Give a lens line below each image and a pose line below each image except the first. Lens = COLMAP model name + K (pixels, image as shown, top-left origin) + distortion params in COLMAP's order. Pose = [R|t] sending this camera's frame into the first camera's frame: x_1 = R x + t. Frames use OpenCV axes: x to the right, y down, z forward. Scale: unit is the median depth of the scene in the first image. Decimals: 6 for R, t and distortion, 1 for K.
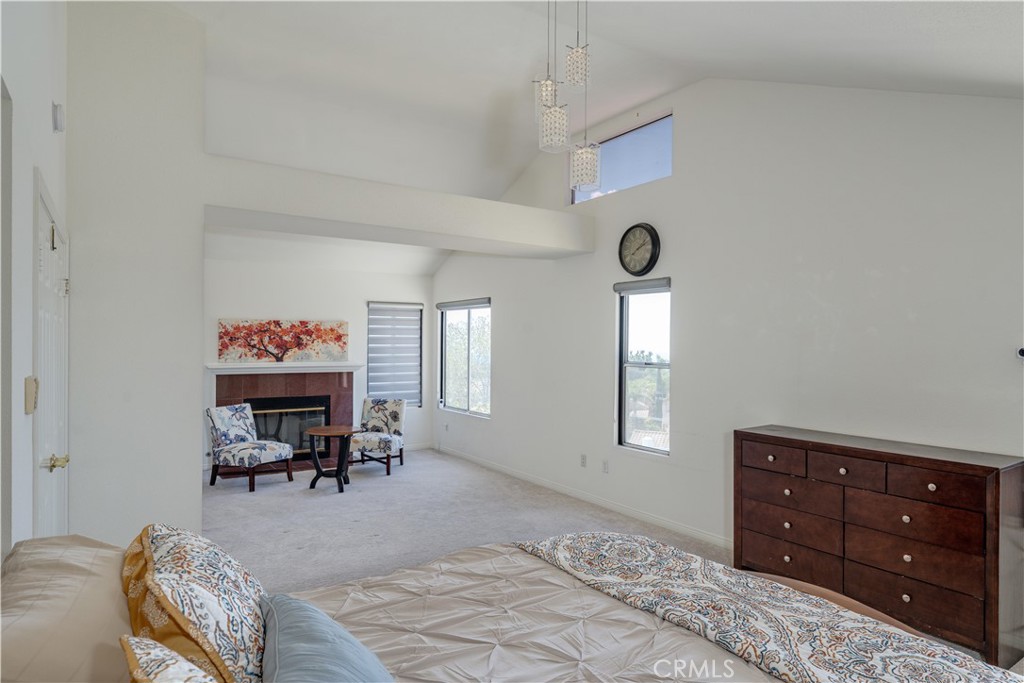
lens RADIAL K [[623.1, 0, 510.7], [0, 623.1, 341.2], [0, 0, 1]] dist [-0.003642, 0.000027]
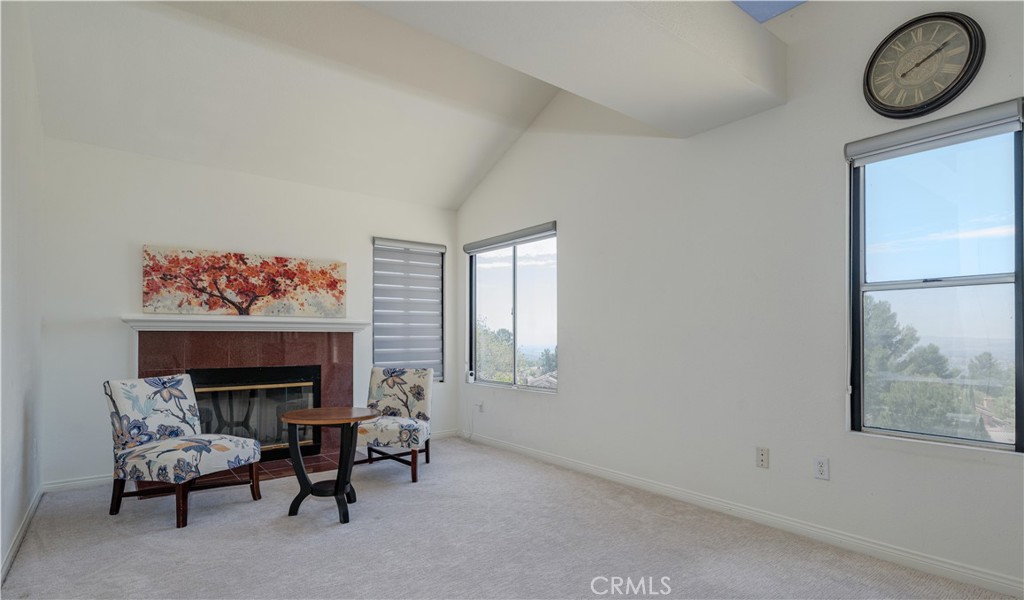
lens RADIAL K [[510.8, 0, 511.3], [0, 510.8, 332.5], [0, 0, 1]] dist [0.003547, -0.000476]
pose [[0.996170, -0.005422, 0.087273, -0.132973], [0.006430, 0.999916, -0.011277, 0.061404], [-0.087205, 0.011795, 0.996121, 0.429824]]
